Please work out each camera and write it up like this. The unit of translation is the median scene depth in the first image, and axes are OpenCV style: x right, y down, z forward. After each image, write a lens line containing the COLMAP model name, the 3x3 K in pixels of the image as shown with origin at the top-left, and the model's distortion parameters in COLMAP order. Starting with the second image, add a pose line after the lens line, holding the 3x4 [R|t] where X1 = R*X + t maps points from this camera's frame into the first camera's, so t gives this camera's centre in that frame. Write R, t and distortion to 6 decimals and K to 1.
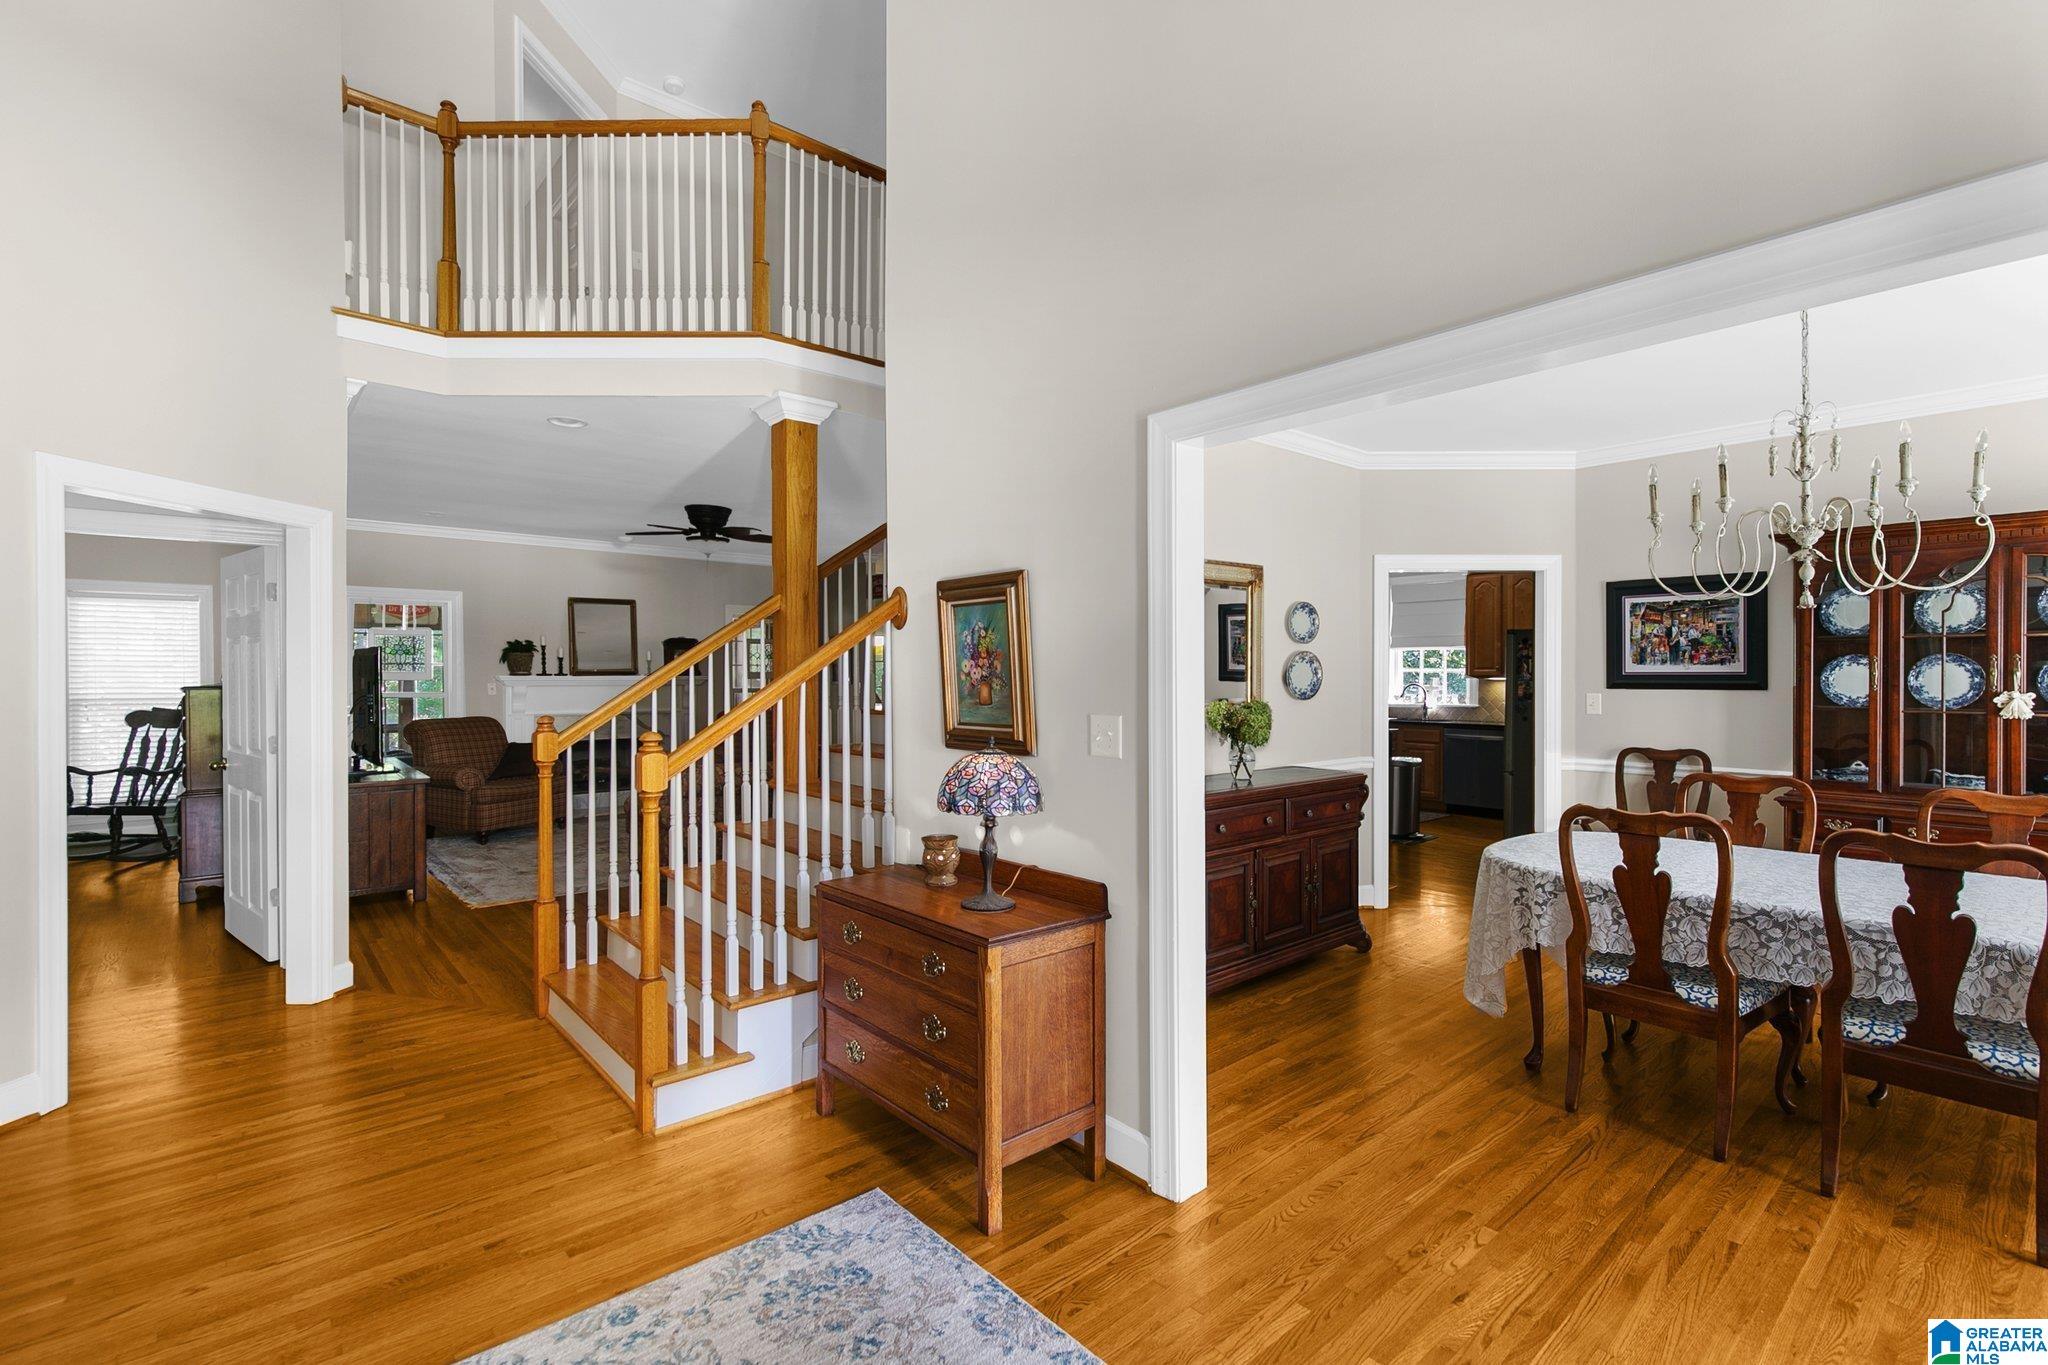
lens RADIAL K [[961.2, 0, 1032.5], [0, 961.2, 680.4], [0, 0, 1]] dist [-0.027894, 0.001134]
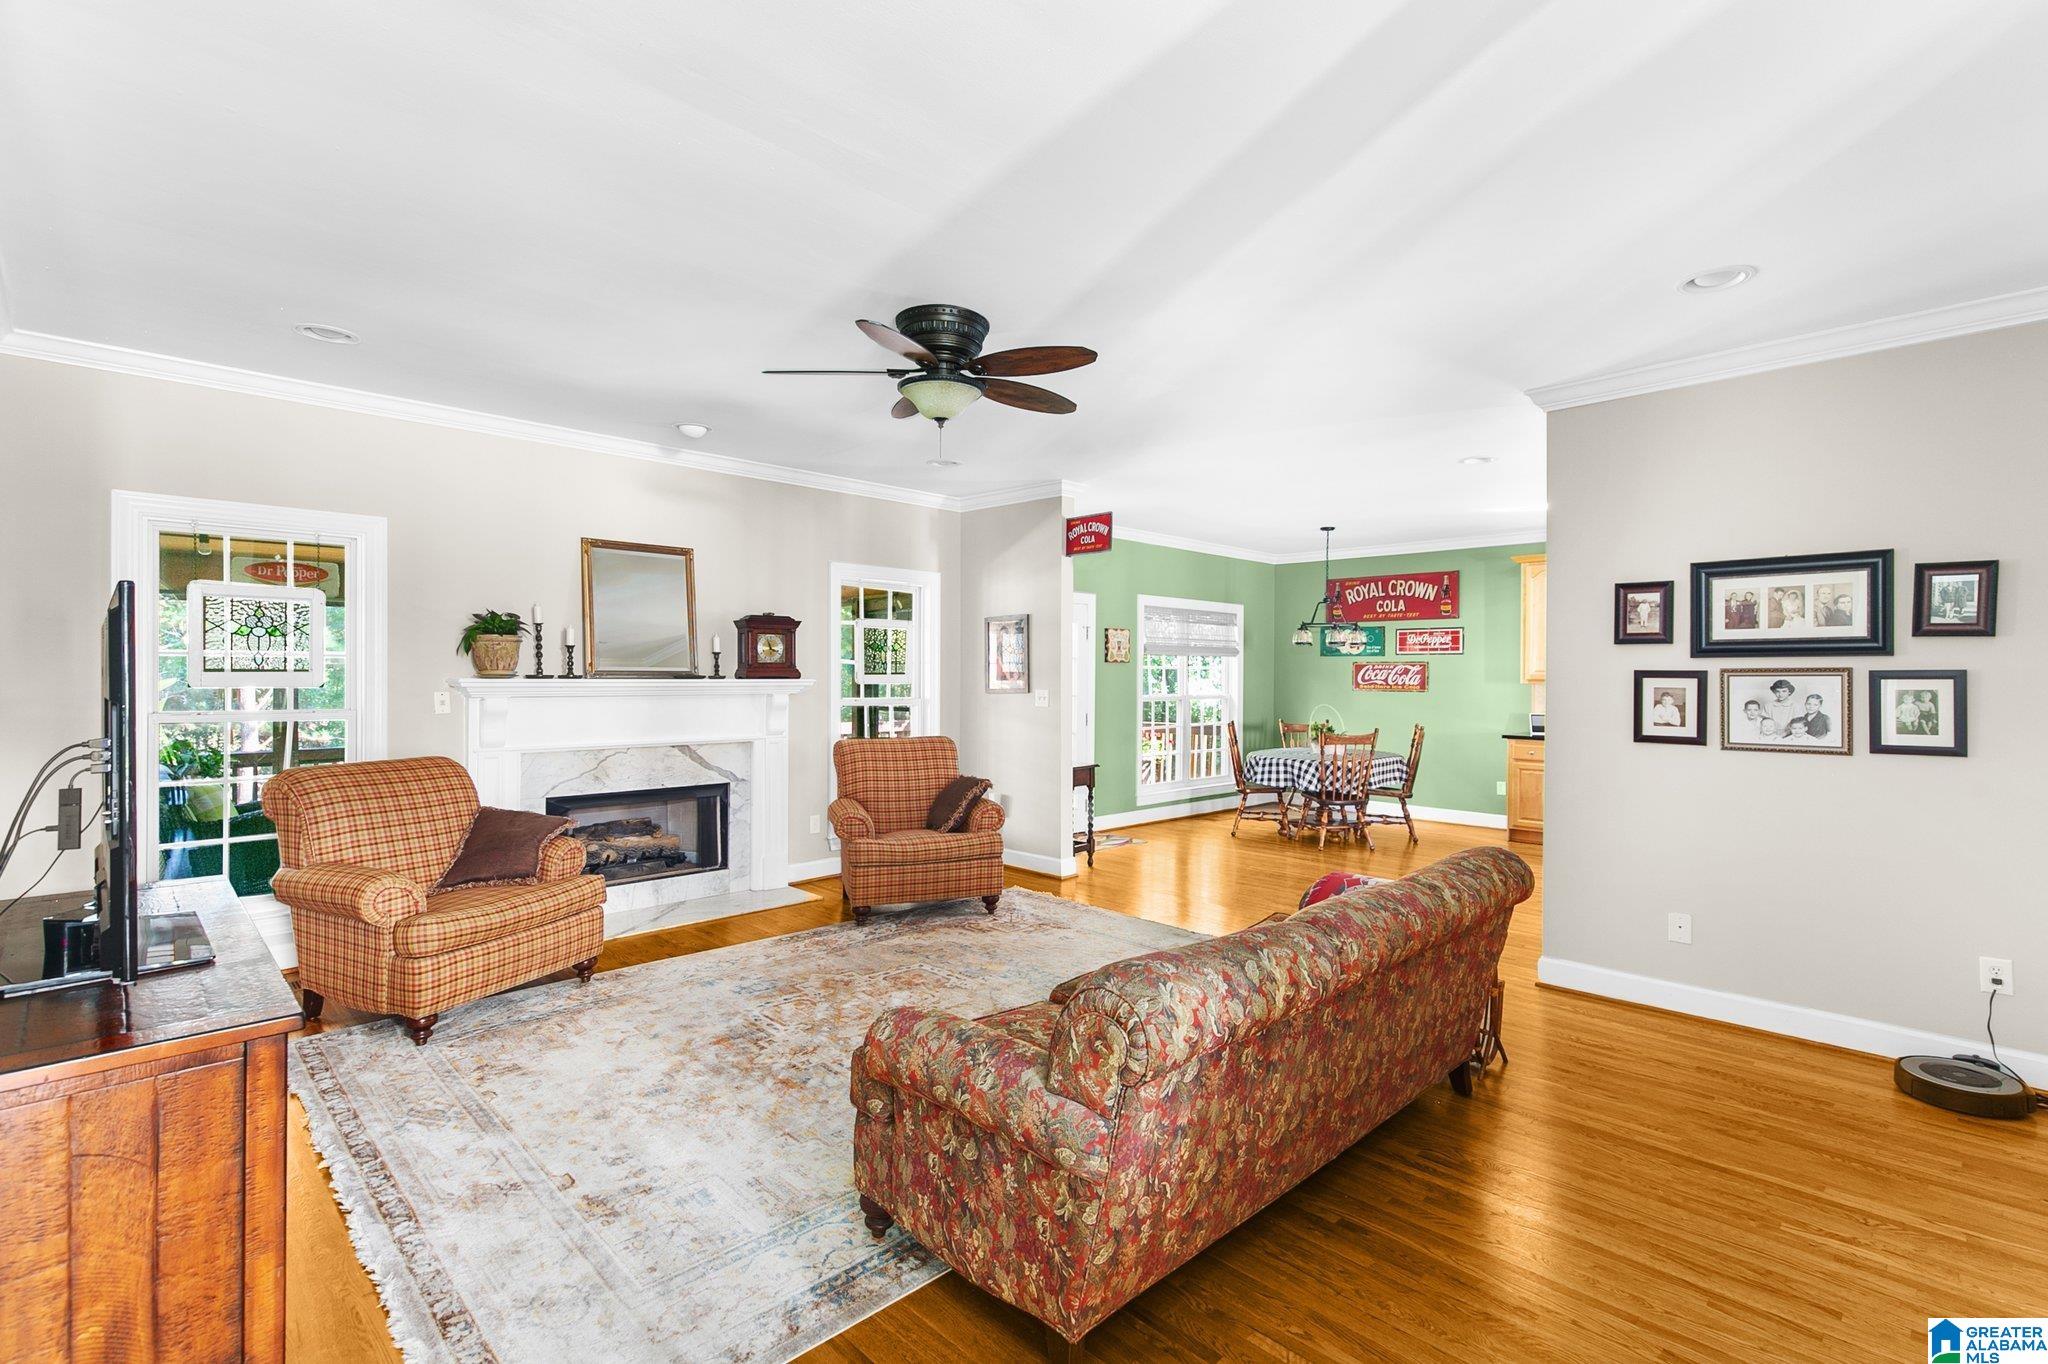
lens RADIAL K [[961.2, 0, 1032.5], [0, 961.2, 679.9], [0, 0, 1]] dist [-0.027894, 0.001134]
pose [[0.997369, 0.005380, 0.072296, -0.275321], [-0.004923, 0.999967, -0.006496, -0.001851], [-0.072329, 0.006123, 0.997362, 0.444832]]
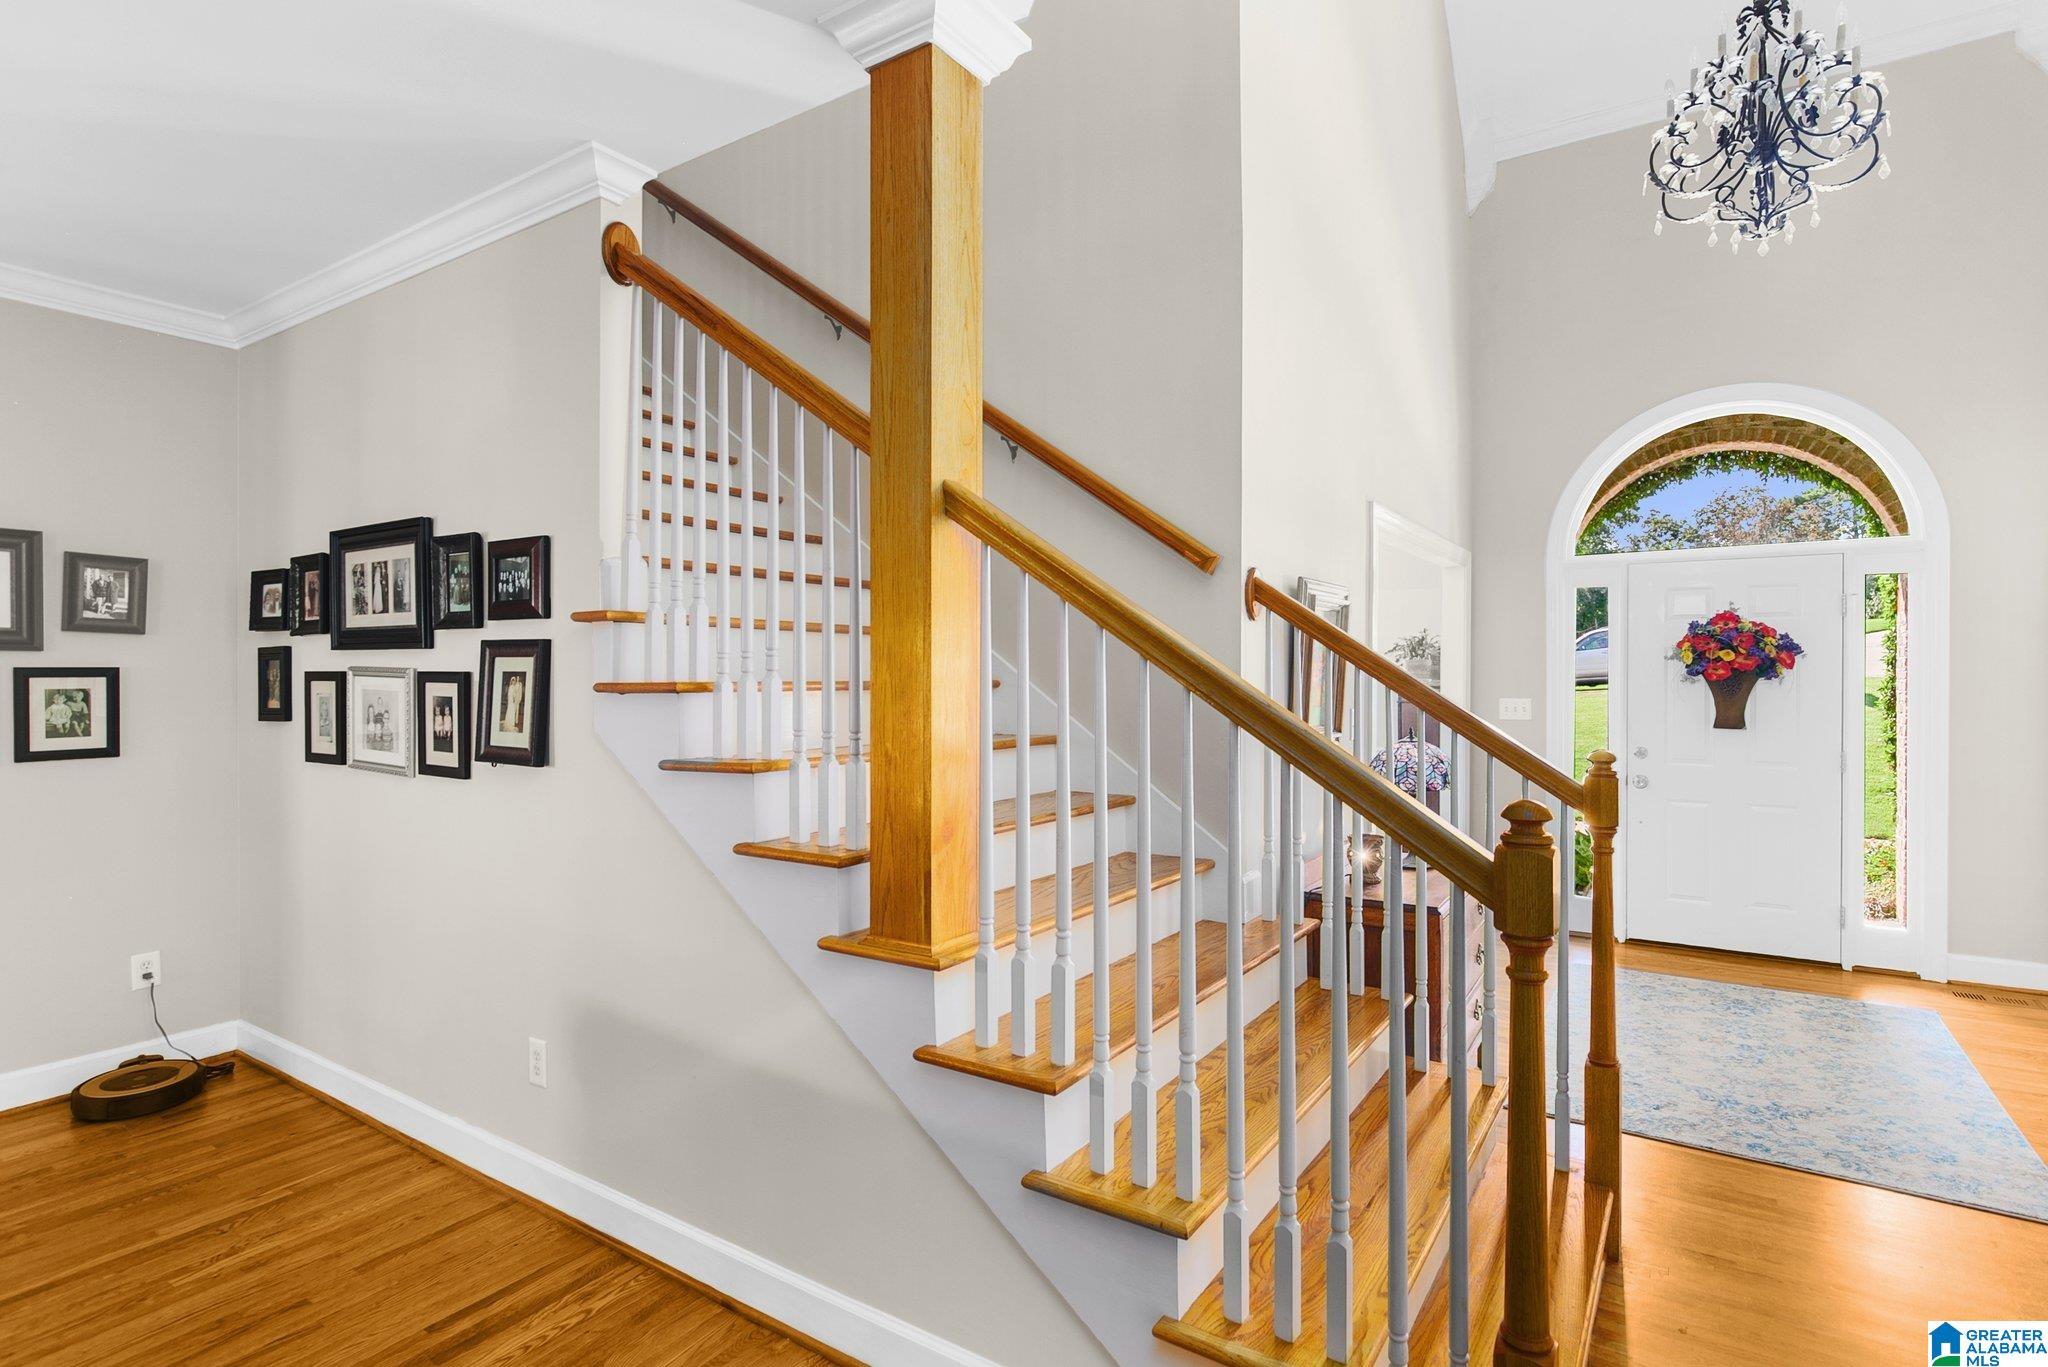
lens RADIAL K [[1025.3, 0, 1024.0], [0, 1025.3, 683.5], [0, 0, 1]] dist [0.006783, 0.001312]
pose [[-0.278597, -0.005488, 0.960392, -0.395326], [0.015269, 0.999832, 0.010142, -0.002726], [-0.960287, 0.017490, -0.278467, 0.609374]]
